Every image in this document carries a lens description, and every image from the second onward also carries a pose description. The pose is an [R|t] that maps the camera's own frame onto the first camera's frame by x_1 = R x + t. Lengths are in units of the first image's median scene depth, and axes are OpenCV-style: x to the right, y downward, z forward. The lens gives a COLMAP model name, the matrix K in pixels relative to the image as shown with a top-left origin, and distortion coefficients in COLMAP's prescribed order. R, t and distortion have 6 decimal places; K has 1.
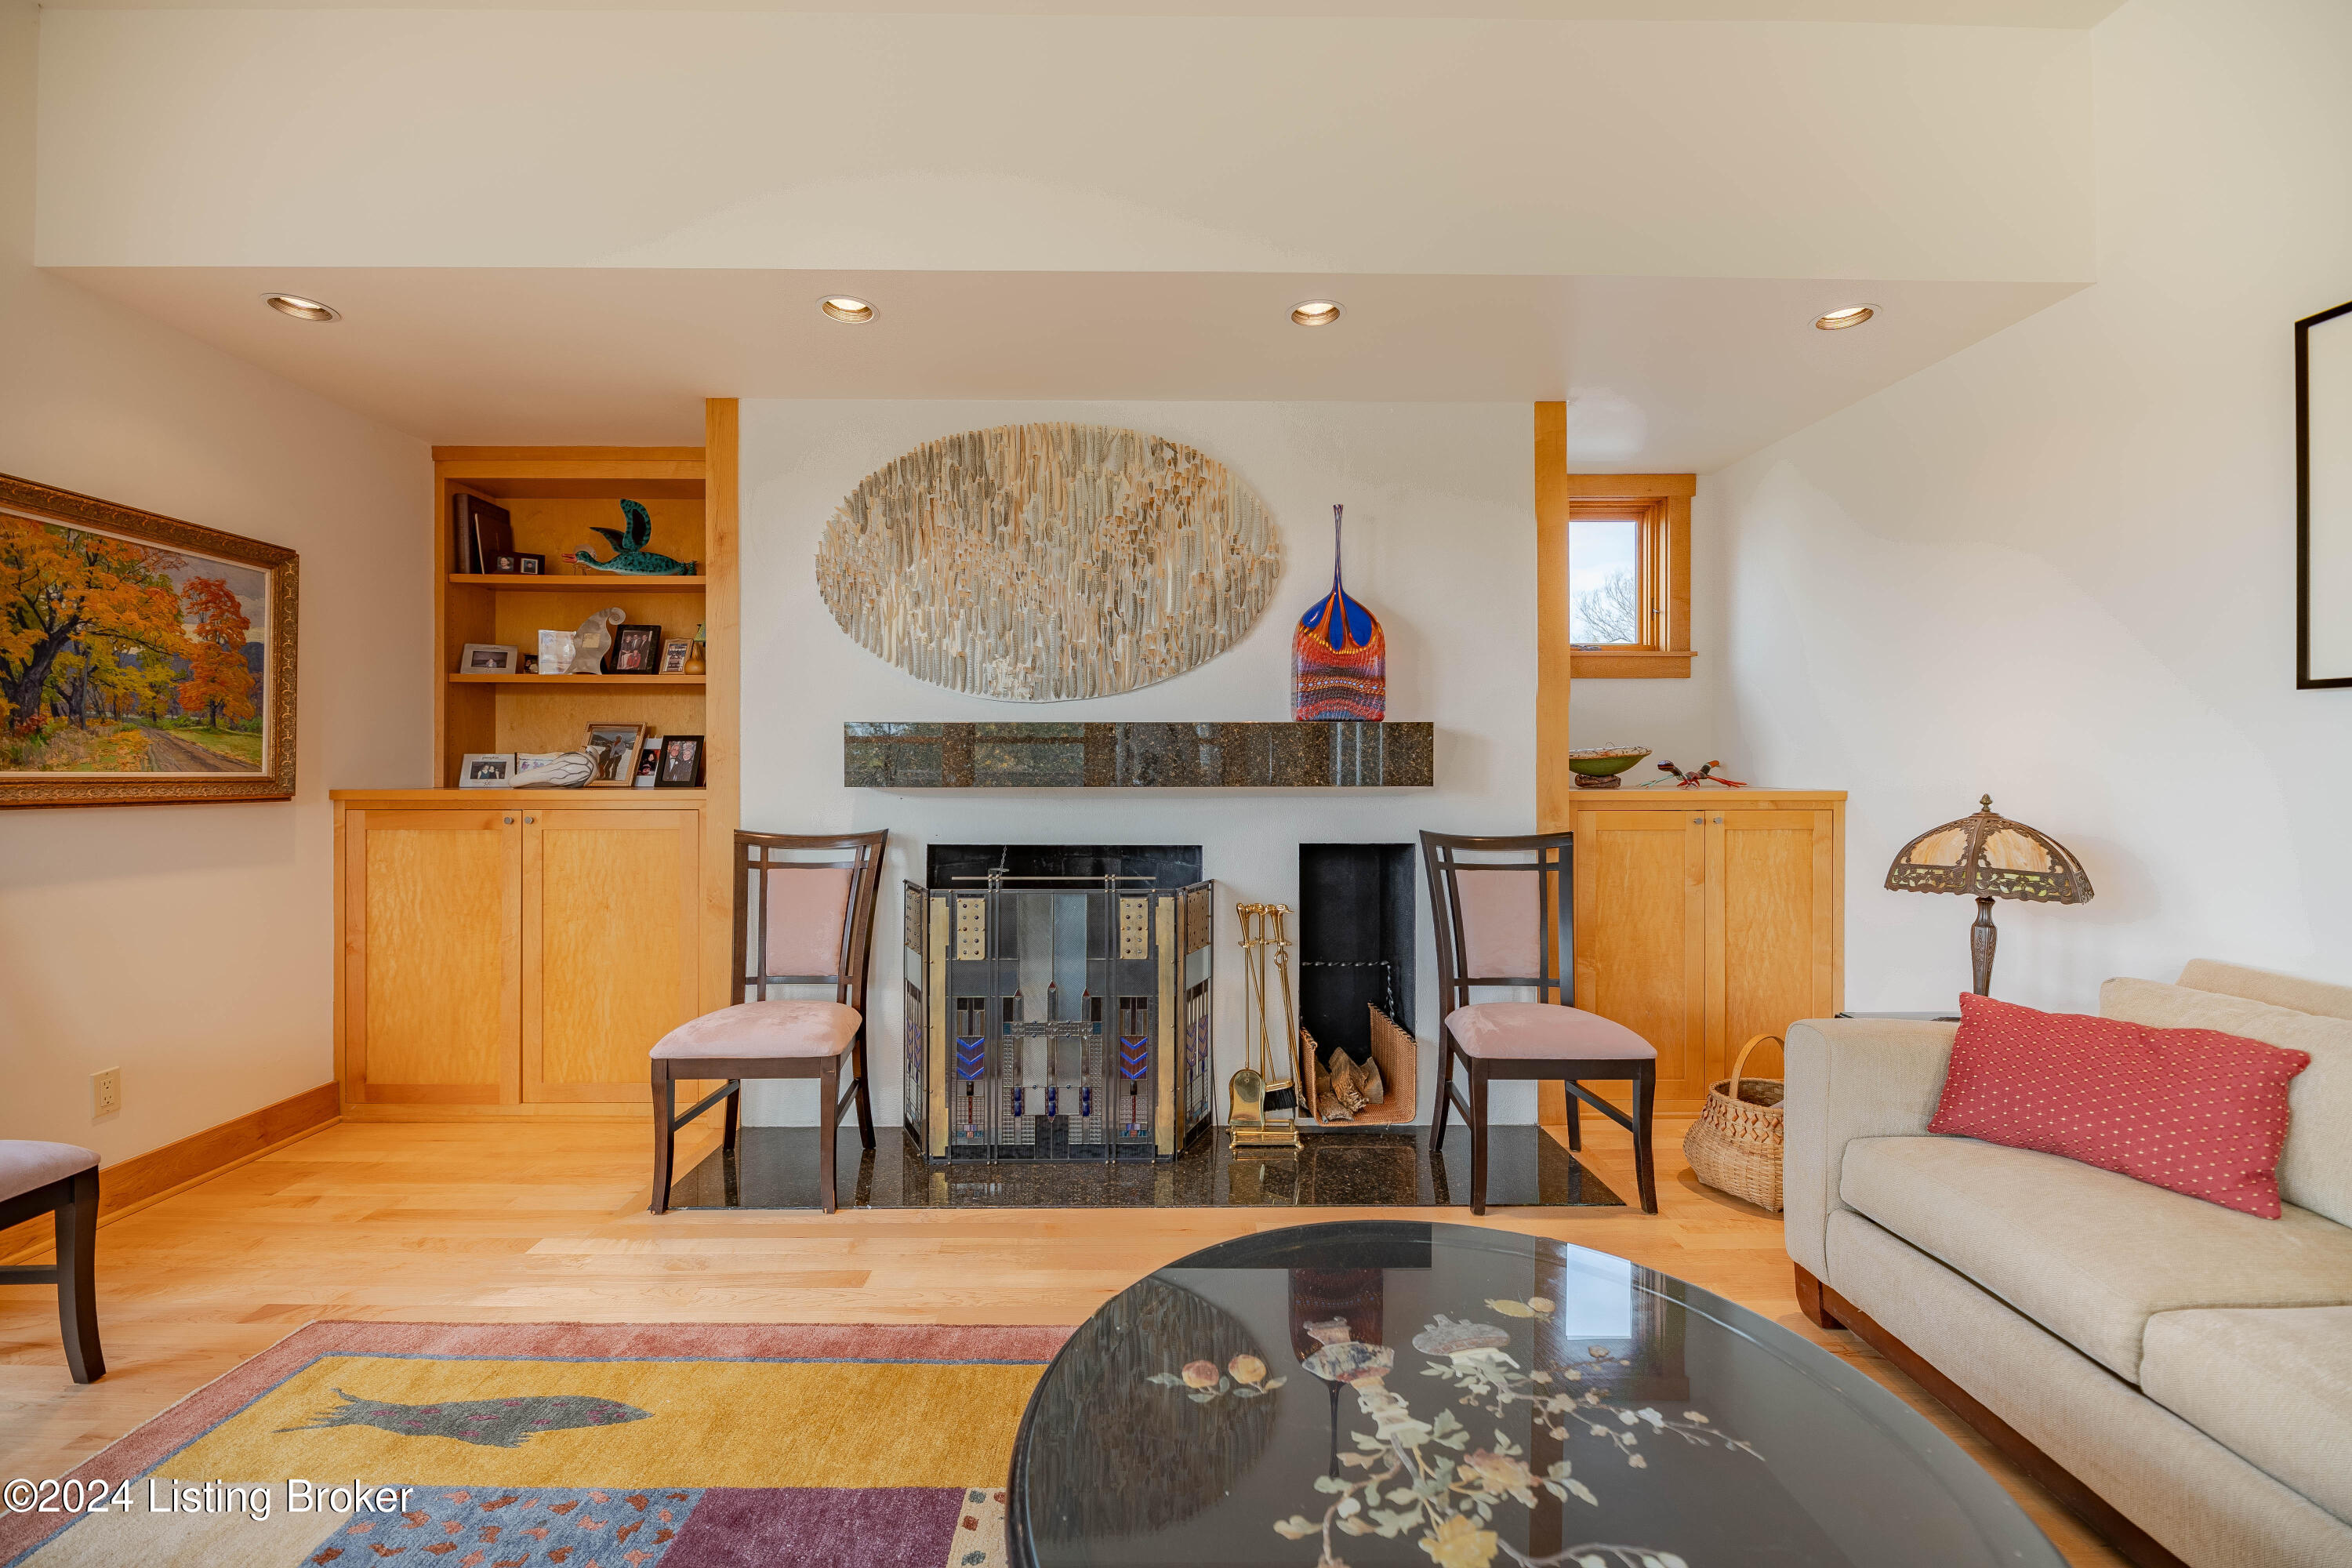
lens RADIAL K [[956.9, 0, 1174.3], [0, 956.9, 769.2], [0, 0, 1]] dist [-0.003311, -0.002191]
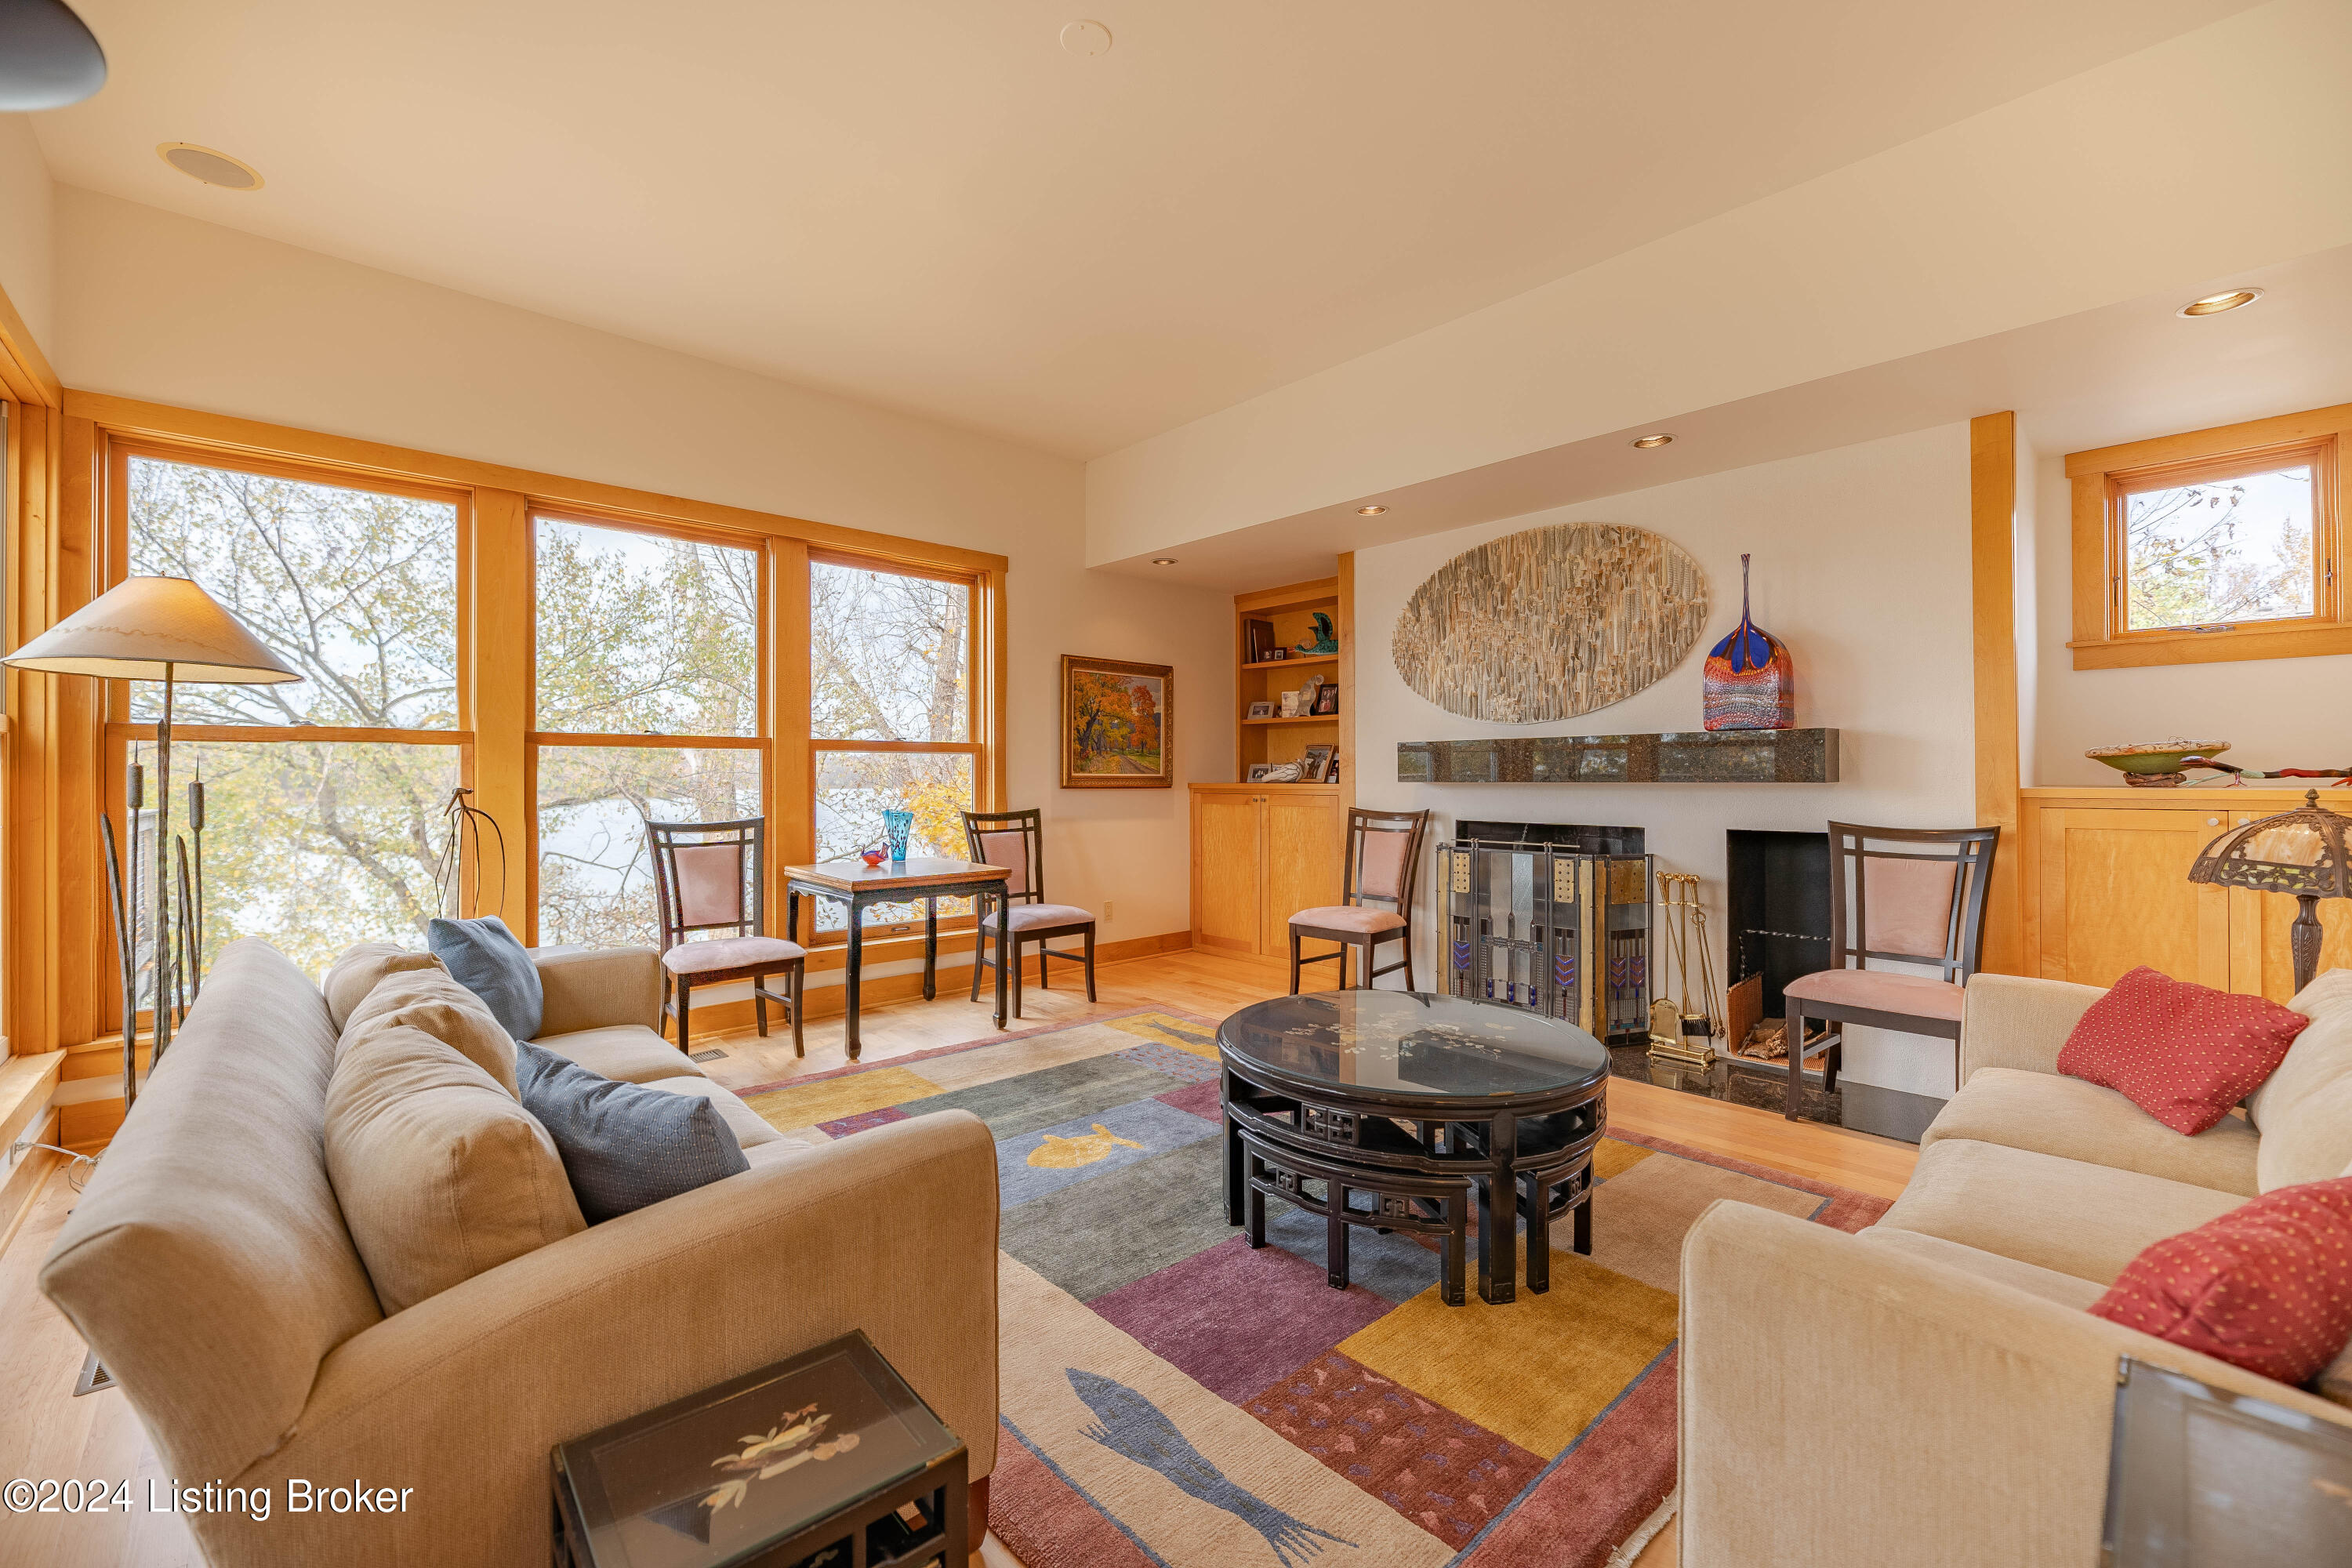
lens RADIAL K [[956.9, 0, 1157.3], [0, 956.9, 776.1], [0, 0, 1]] dist [-0.003311, -0.002191]
pose [[0.659780, -0.002431, -0.751455, 0.581360], [0.003030, 0.999995, -0.000574, 0.007910], [0.751453, -0.001898, 0.659784, -0.371807]]
